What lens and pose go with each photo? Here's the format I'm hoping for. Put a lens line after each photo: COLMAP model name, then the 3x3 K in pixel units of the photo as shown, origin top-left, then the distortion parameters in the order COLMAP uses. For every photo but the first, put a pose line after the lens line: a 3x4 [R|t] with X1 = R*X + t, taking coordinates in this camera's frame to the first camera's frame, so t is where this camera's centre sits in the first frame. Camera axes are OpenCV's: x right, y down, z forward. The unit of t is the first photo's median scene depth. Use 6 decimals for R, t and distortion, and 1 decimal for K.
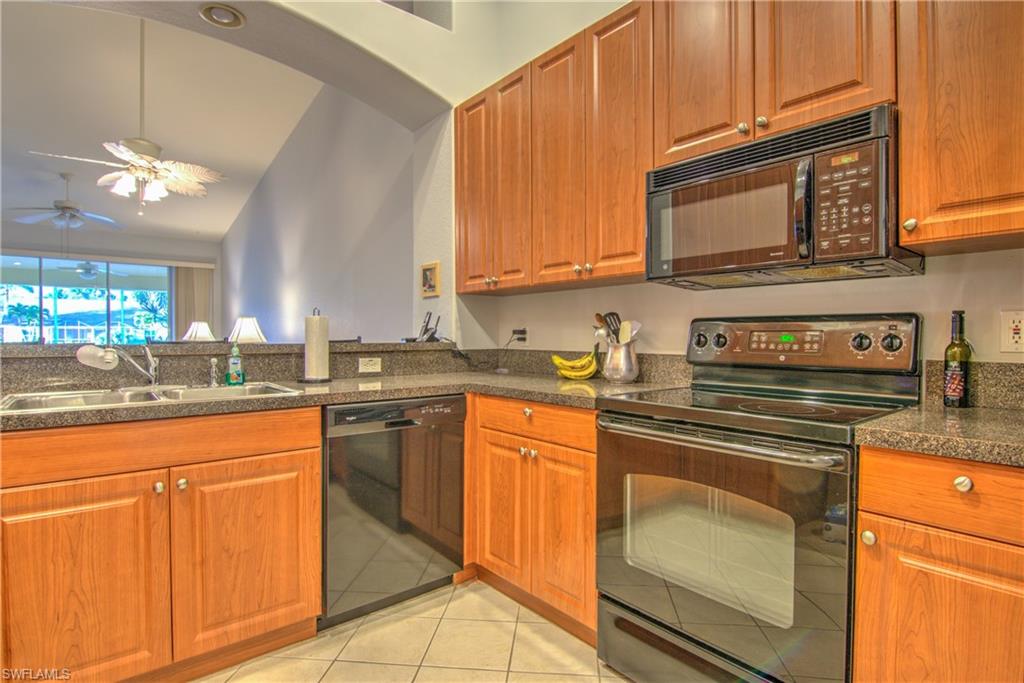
lens RADIAL K [[516.4, 0, 522.4], [0, 516.4, 341.1], [0, 0, 1]] dist [-0.001307, -0.014047]
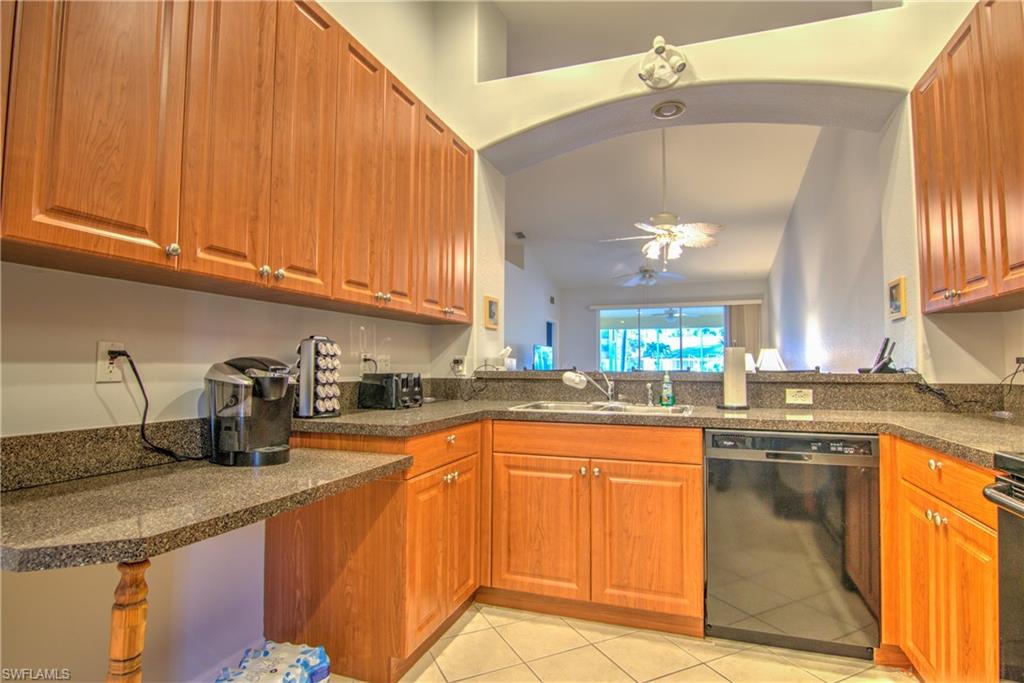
lens RADIAL K [[521.7, 0, 520.2], [0, 521.7, 341.8], [0, 0, 1]] dist [-0.001775, -0.017880]
pose [[0.508115, -0.038442, -0.860431, 0.328529], [-0.011120, 0.998627, -0.051183, 0.000399], [0.861217, 0.035575, 0.506990, 0.066095]]
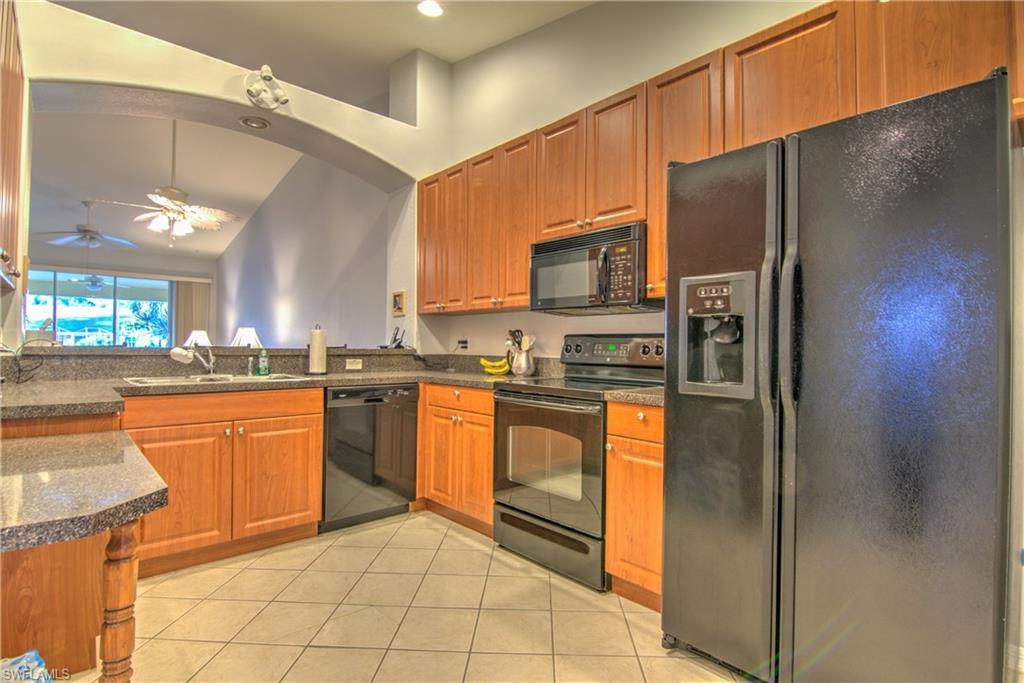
lens RADIAL K [[499.5, 0, 523.1], [0, 499.5, 342.3], [0, 0, 1]] dist [-0.001559, -0.014407]
pose [[0.998755, 0.010282, 0.048821, 0.122273], [-0.009396, 0.999787, -0.018355, 0.007707], [-0.048999, 0.017873, 0.998639, -0.474199]]
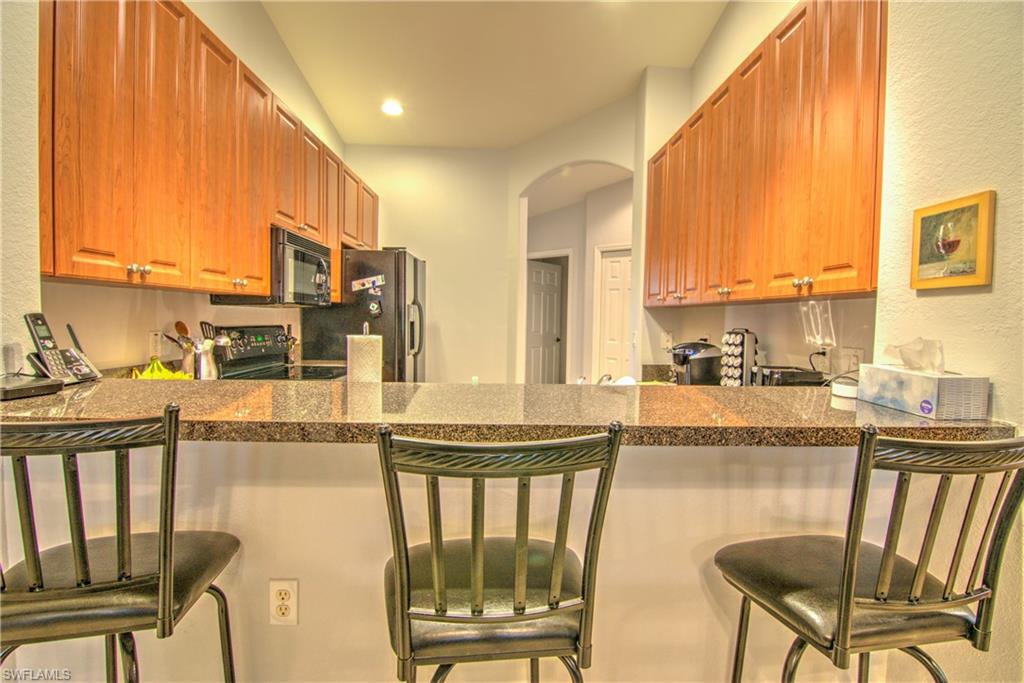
lens RADIAL K [[499.5, 0, 523.1], [0, 499.5, 342.3], [0, 0, 1]] dist [-0.001559, -0.014407]
pose [[-0.790335, -0.032060, 0.611835, -0.981903], [0.003550, 0.998374, 0.056900, -0.071283], [-0.612664, 0.047142, -0.788936, 1.440100]]
